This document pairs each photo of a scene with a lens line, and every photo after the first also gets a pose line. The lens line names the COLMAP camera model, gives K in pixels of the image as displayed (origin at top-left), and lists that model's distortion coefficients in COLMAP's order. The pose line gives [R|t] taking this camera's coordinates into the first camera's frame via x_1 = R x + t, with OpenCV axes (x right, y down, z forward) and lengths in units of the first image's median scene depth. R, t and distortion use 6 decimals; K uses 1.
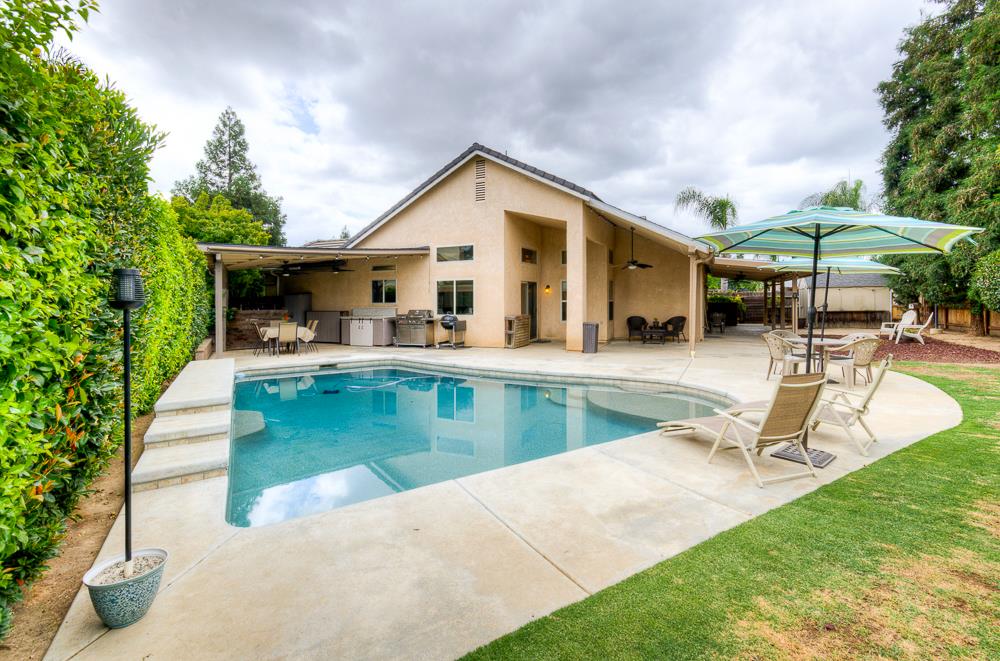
lens RADIAL K [[440.8, 0, 504.5], [0, 440.8, 320.7], [0, 0, 1]] dist [-0.003814, 0.000040]
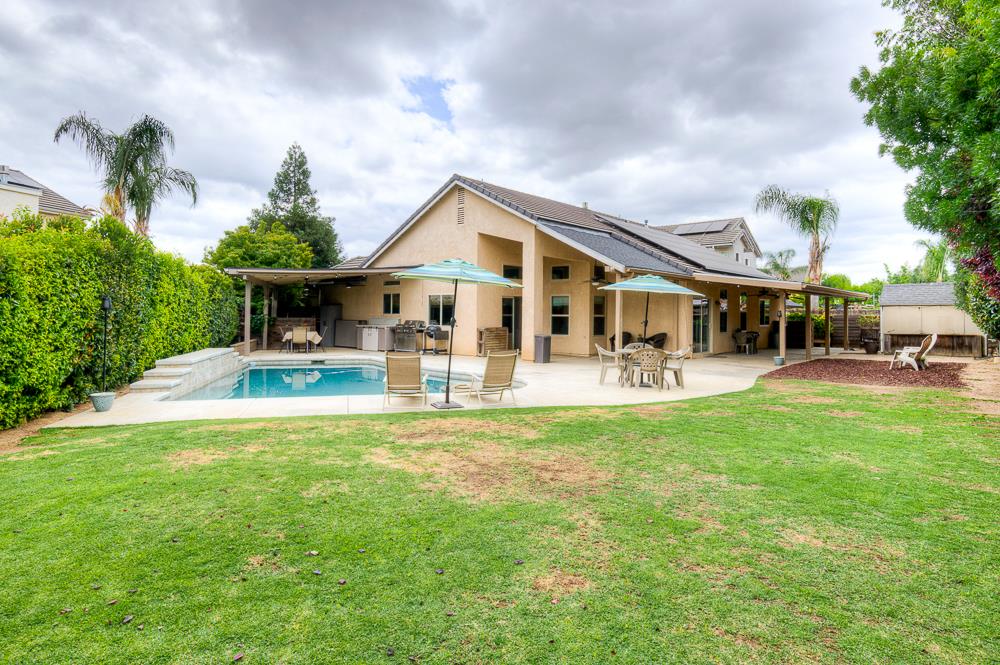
lens RADIAL K [[533.9, 0, 499.6], [0, 533.9, 333.2], [0, 0, 1]] dist [-0.000323, -0.000244]
pose [[0.959863, 0.028183, -0.279051, 0.404267], [-0.031150, 0.999495, -0.006206, 0.010028], [0.278735, 0.014649, 0.960256, -0.259324]]
